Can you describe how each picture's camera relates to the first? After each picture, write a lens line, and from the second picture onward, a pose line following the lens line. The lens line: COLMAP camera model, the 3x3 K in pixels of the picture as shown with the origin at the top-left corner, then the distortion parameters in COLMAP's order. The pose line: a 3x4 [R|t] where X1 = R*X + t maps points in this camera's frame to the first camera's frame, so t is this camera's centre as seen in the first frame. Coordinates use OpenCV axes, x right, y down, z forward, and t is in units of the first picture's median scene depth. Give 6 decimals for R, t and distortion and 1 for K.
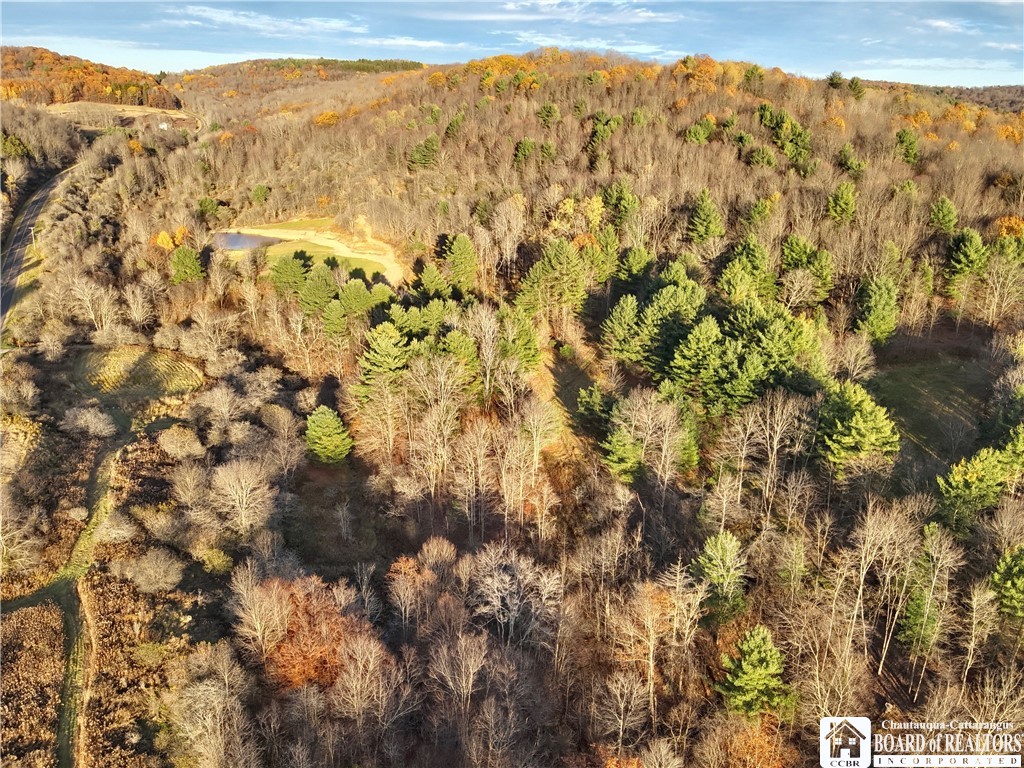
lens RADIAL K [[734.1, 0, 507.1], [0, 734.1, 384.3], [0, 0, 1]] dist [0.082487, -0.167004]
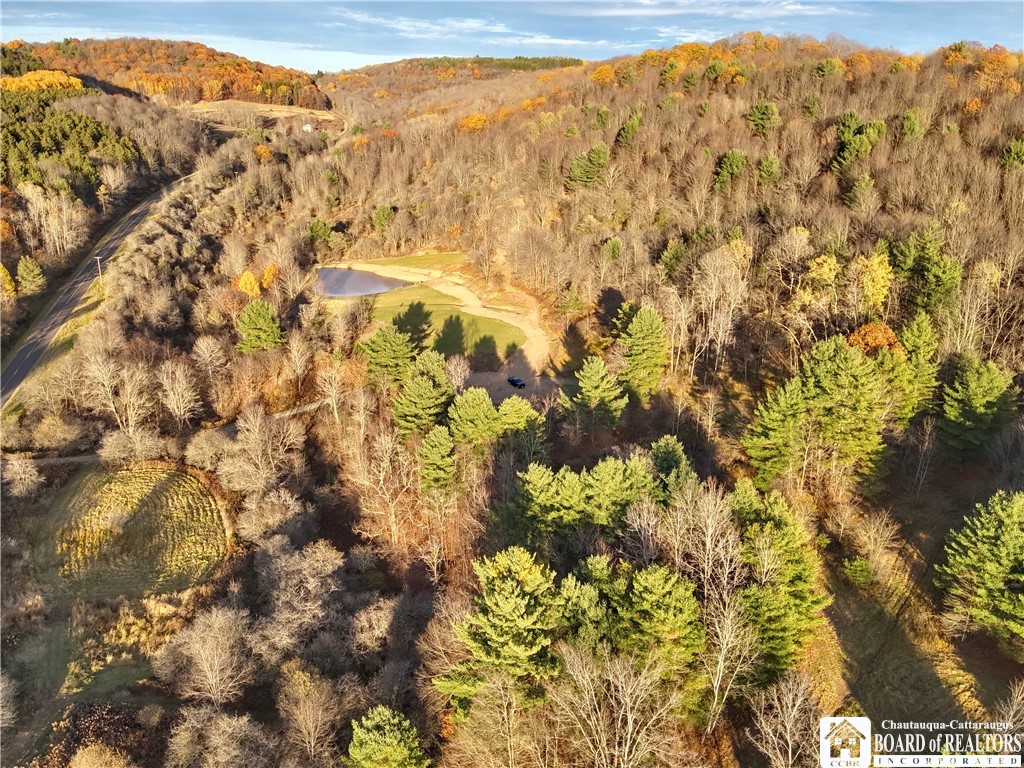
lens RADIAL K [[739.0, 0, 489.8], [0, 739.0, 384.0], [0, 0, 1]] dist [0.135566, -0.275552]
pose [[0.977215, 0.069819, -0.200438, -0.037732], [-0.070518, 0.997504, 0.003657, -0.080113], [0.200193, 0.010561, 0.979700, 0.208755]]
